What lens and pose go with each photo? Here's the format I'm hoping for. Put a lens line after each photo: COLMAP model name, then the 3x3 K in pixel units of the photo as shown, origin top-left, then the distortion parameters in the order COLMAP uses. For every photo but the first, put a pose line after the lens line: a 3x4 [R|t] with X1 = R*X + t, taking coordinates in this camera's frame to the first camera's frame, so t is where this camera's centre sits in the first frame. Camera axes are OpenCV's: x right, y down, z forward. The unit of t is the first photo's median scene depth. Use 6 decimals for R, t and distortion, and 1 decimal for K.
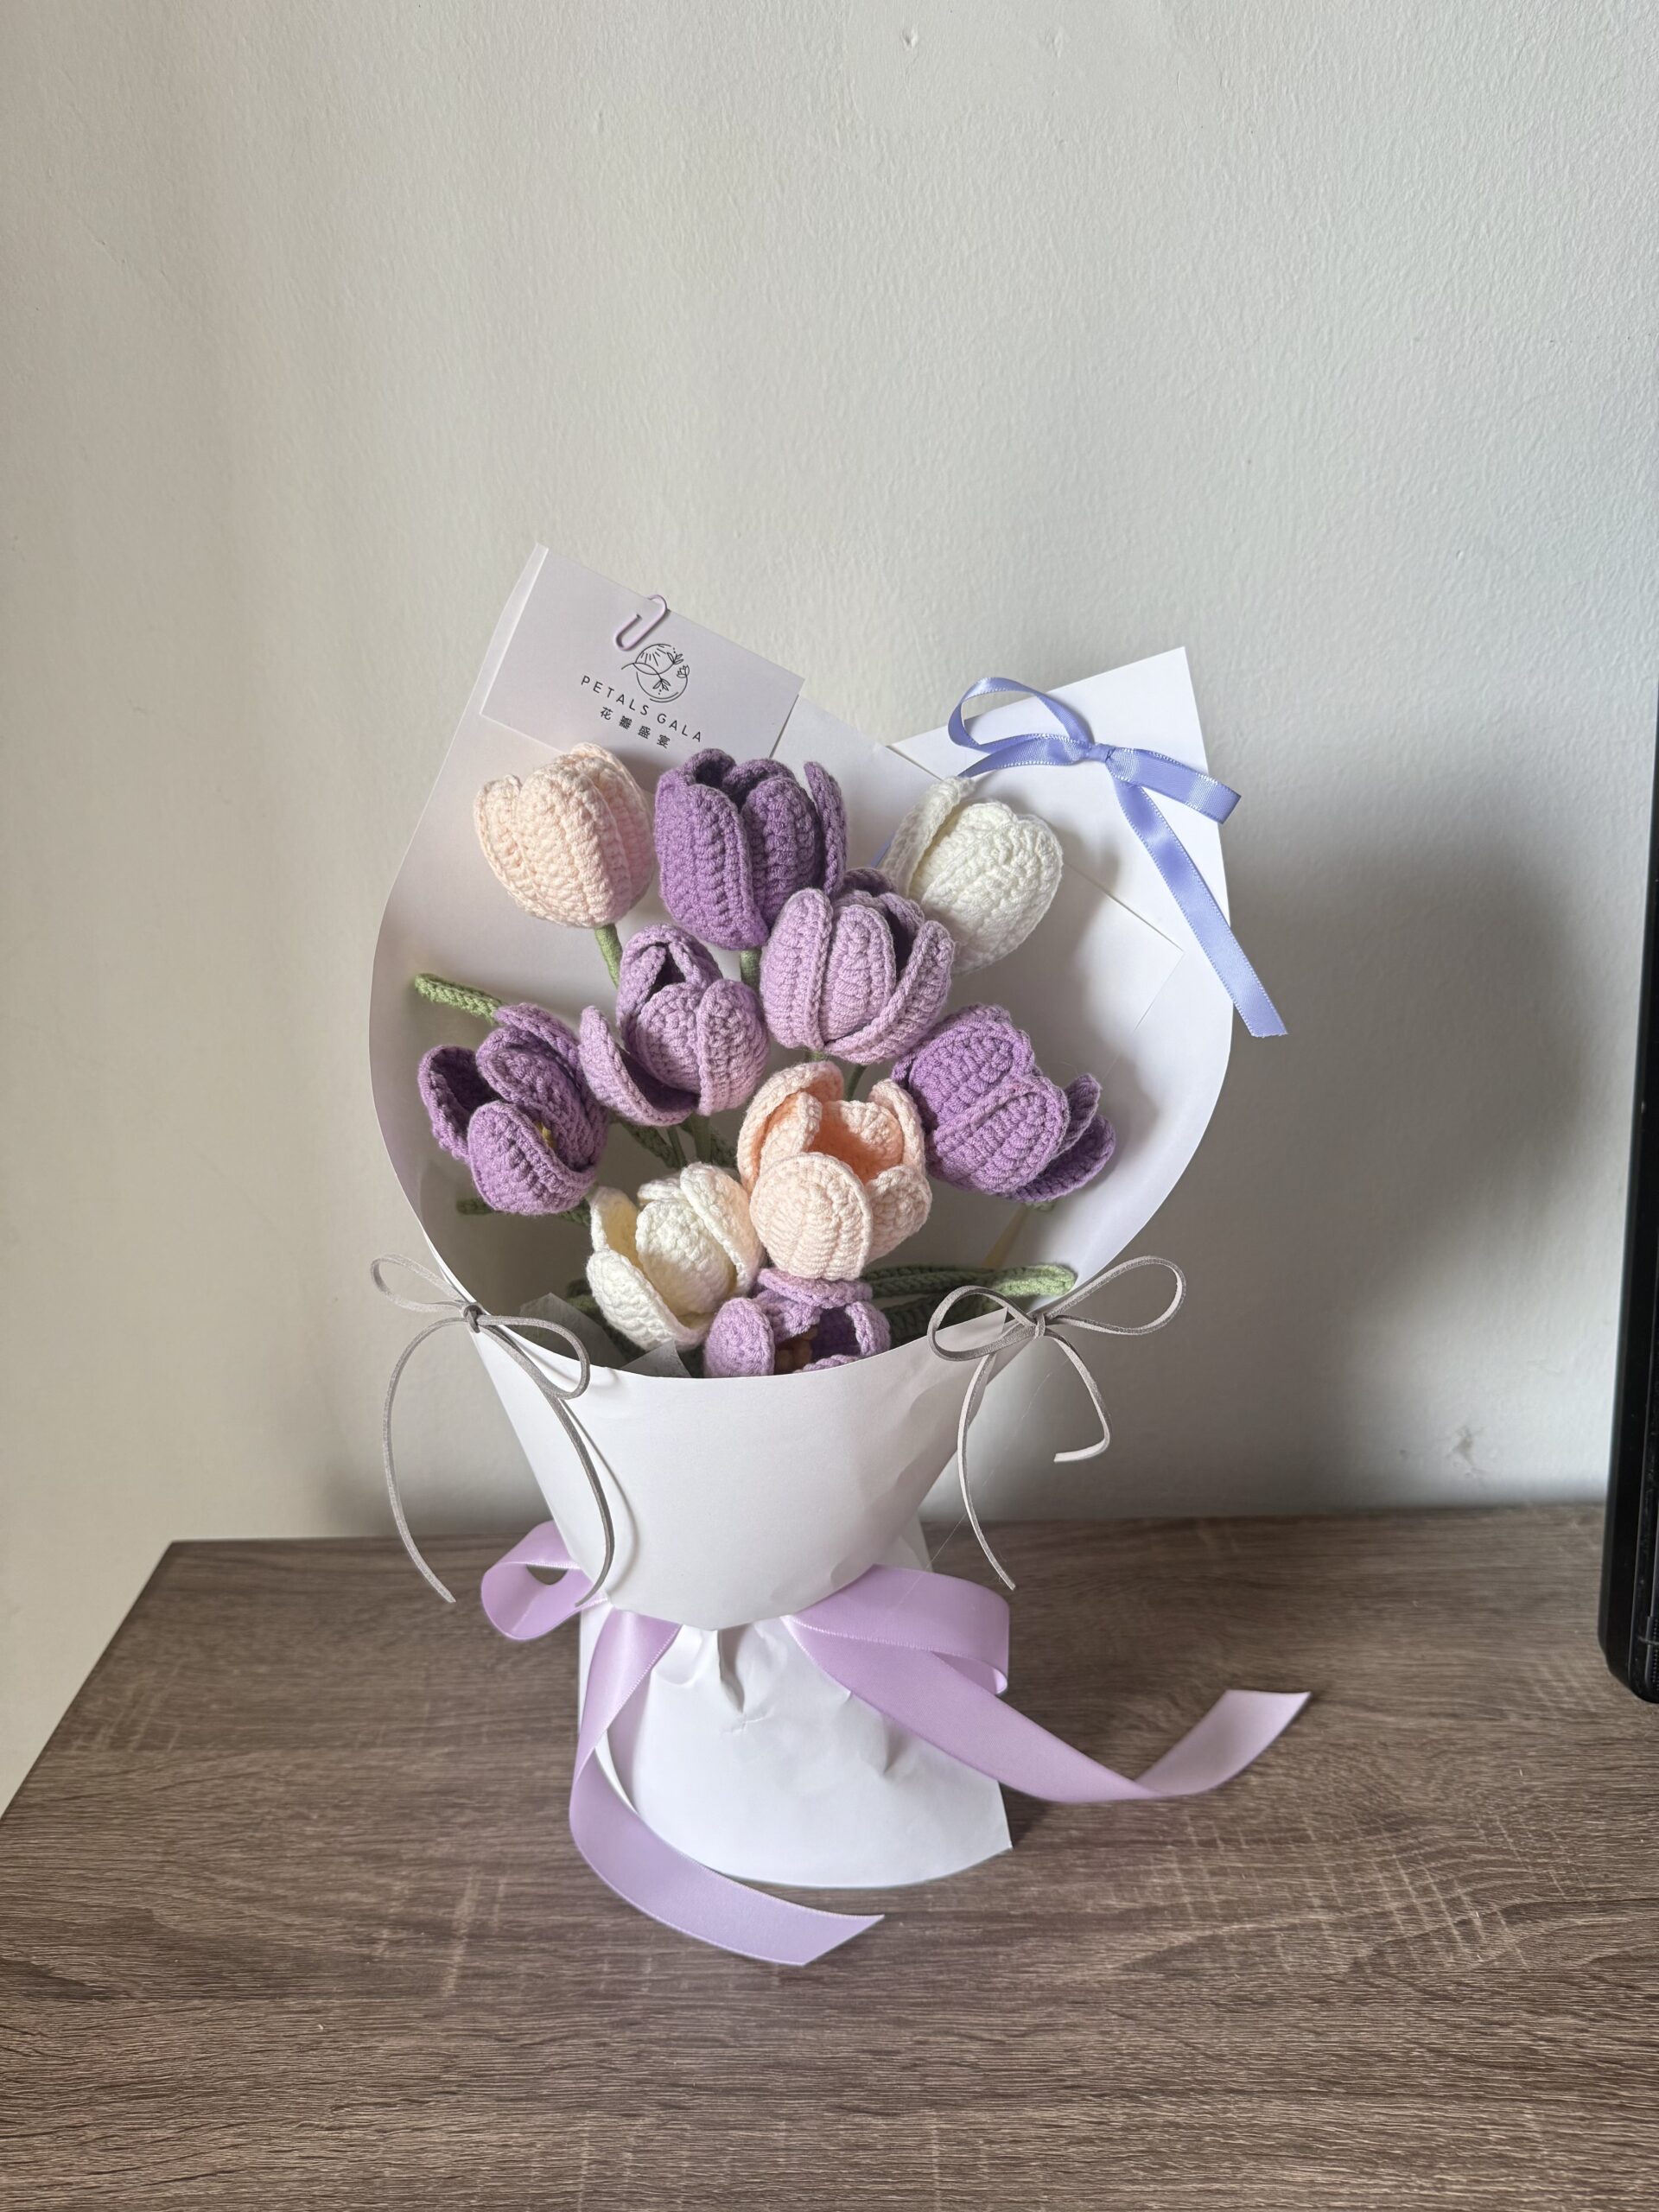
lens RADIAL K [[1587.3, 0, 818.0], [0, 1587.3, 1111.7], [0, 0, 1]] dist [-0.017927, 0.002246]
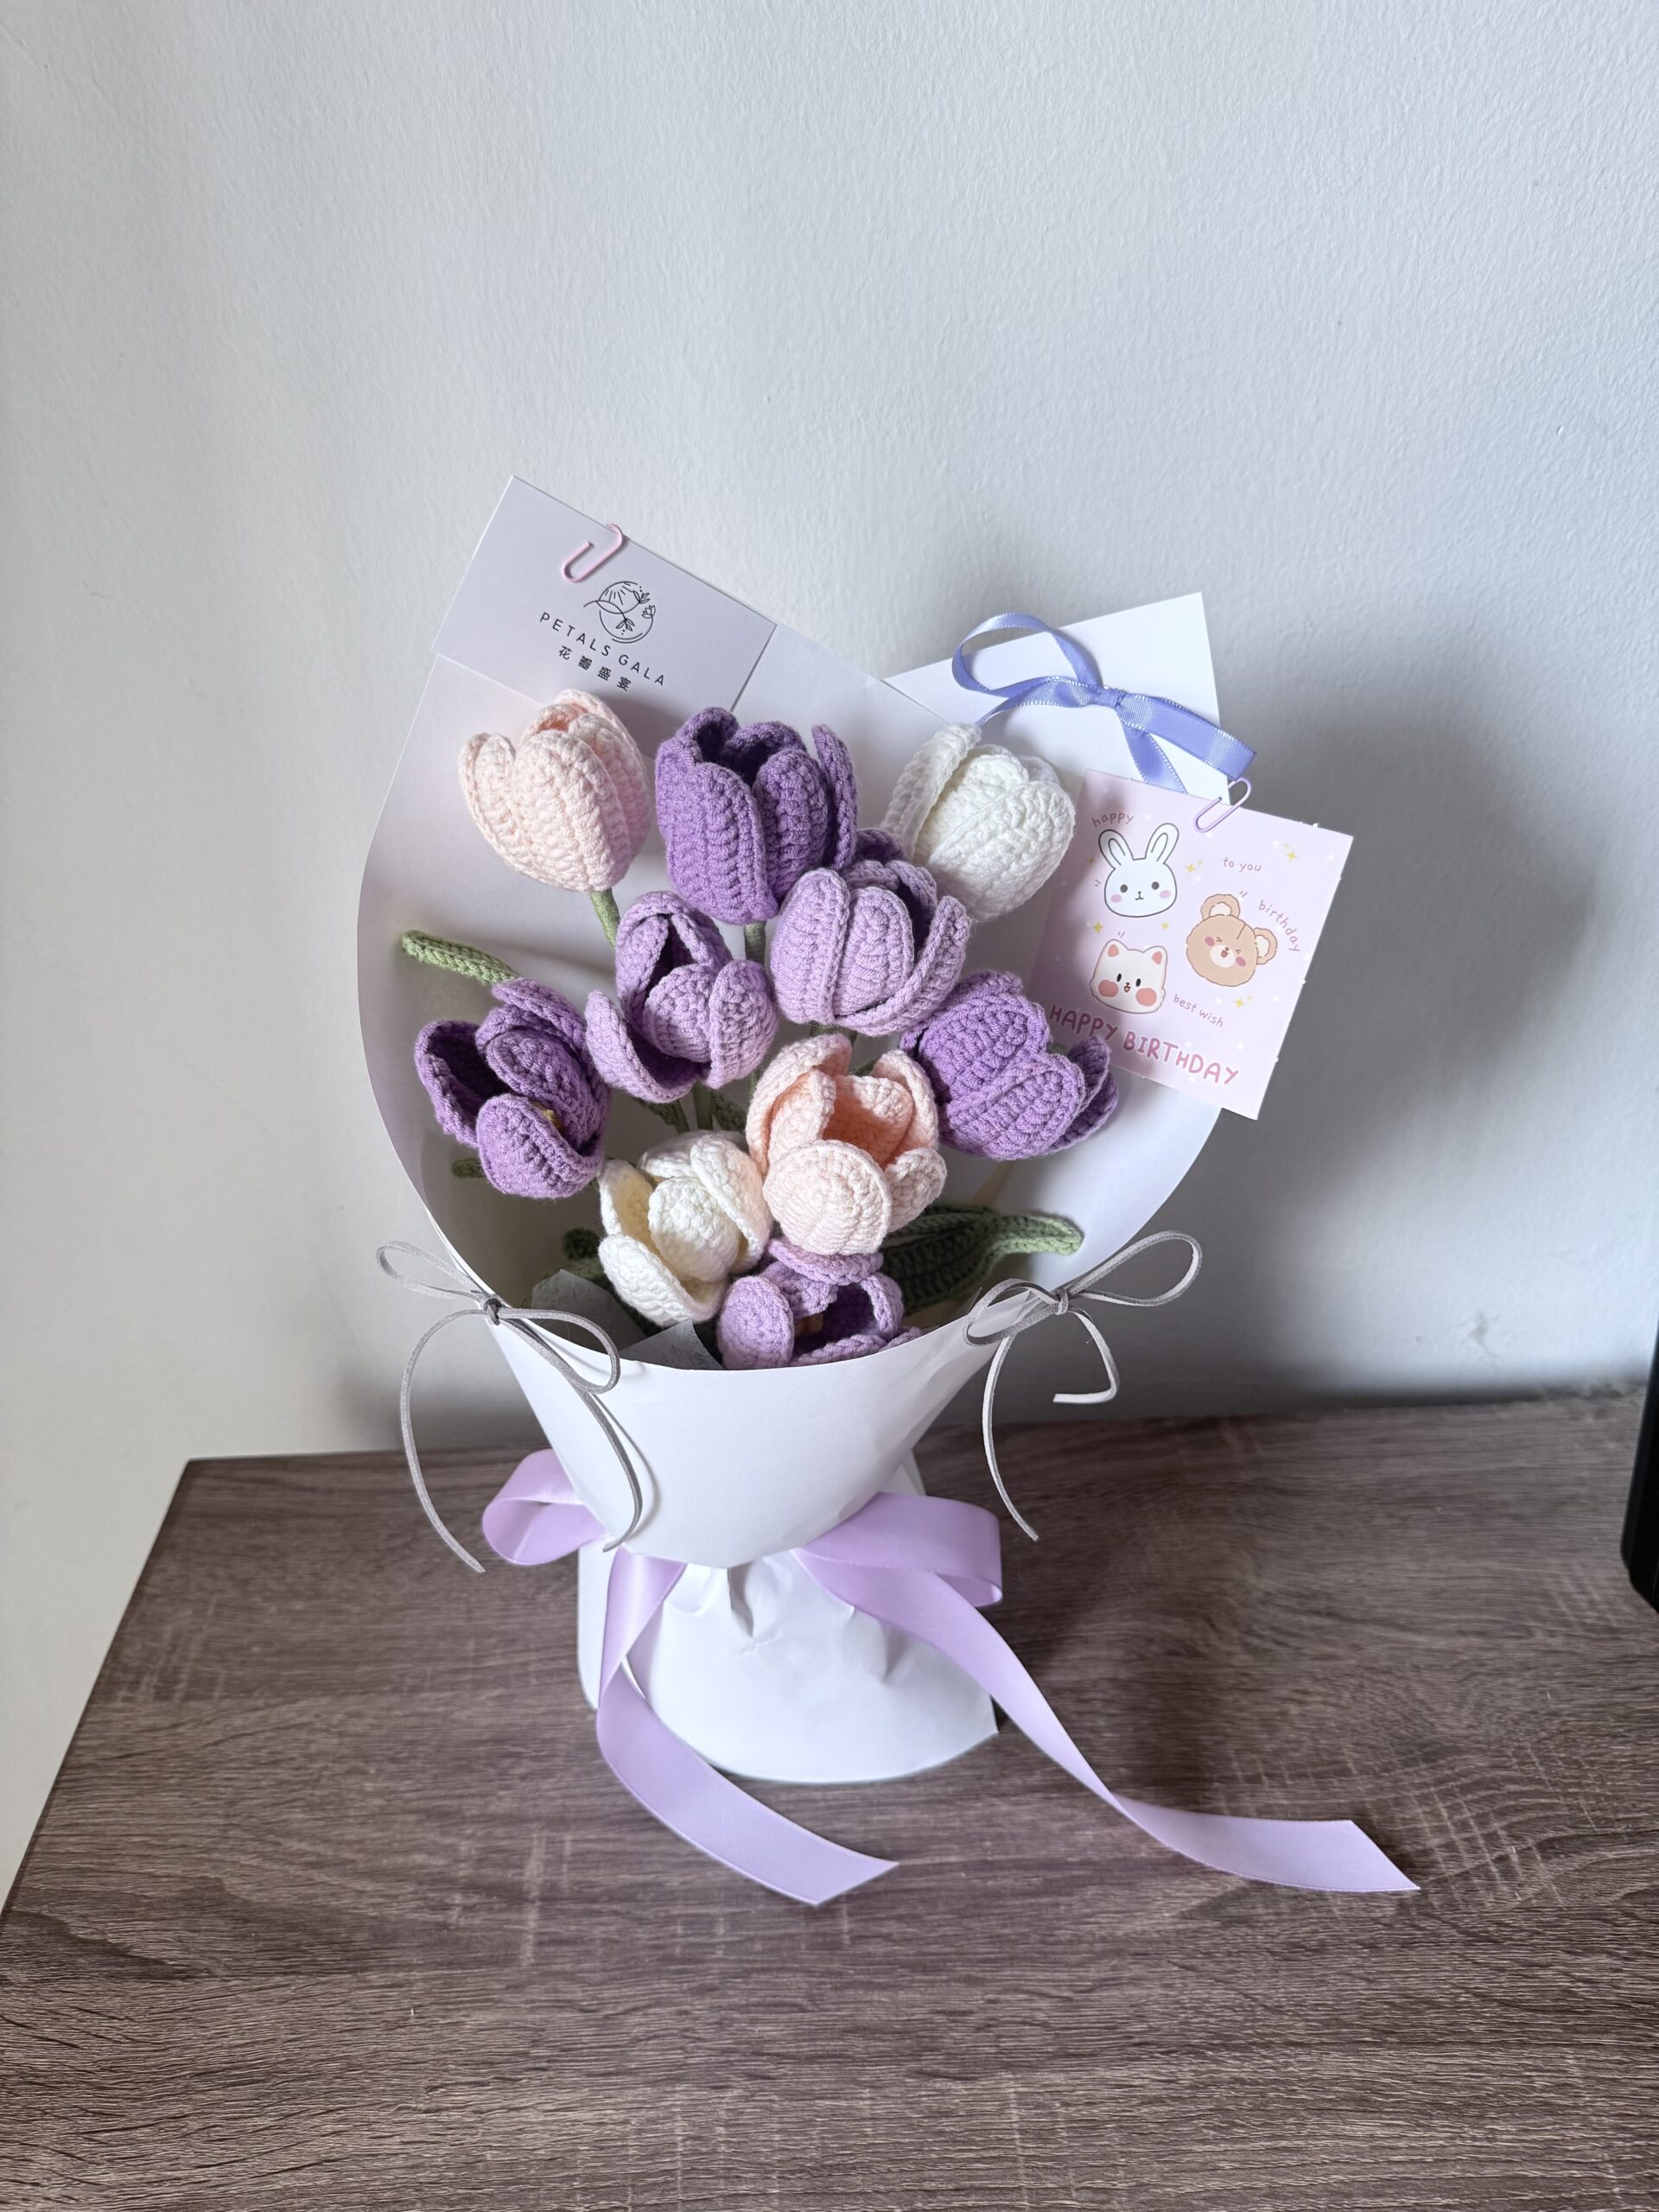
lens RADIAL K [[1592.3, 0, 812.3], [0, 1592.3, 1099.4], [0, 0, 1]] dist [-0.022209, 0.006017]
pose [[0.999223, -0.010774, 0.037905, -0.076945], [0.004488, 0.986755, 0.162156, -0.147099], [-0.039150, -0.161860, 0.986037, 0.067493]]
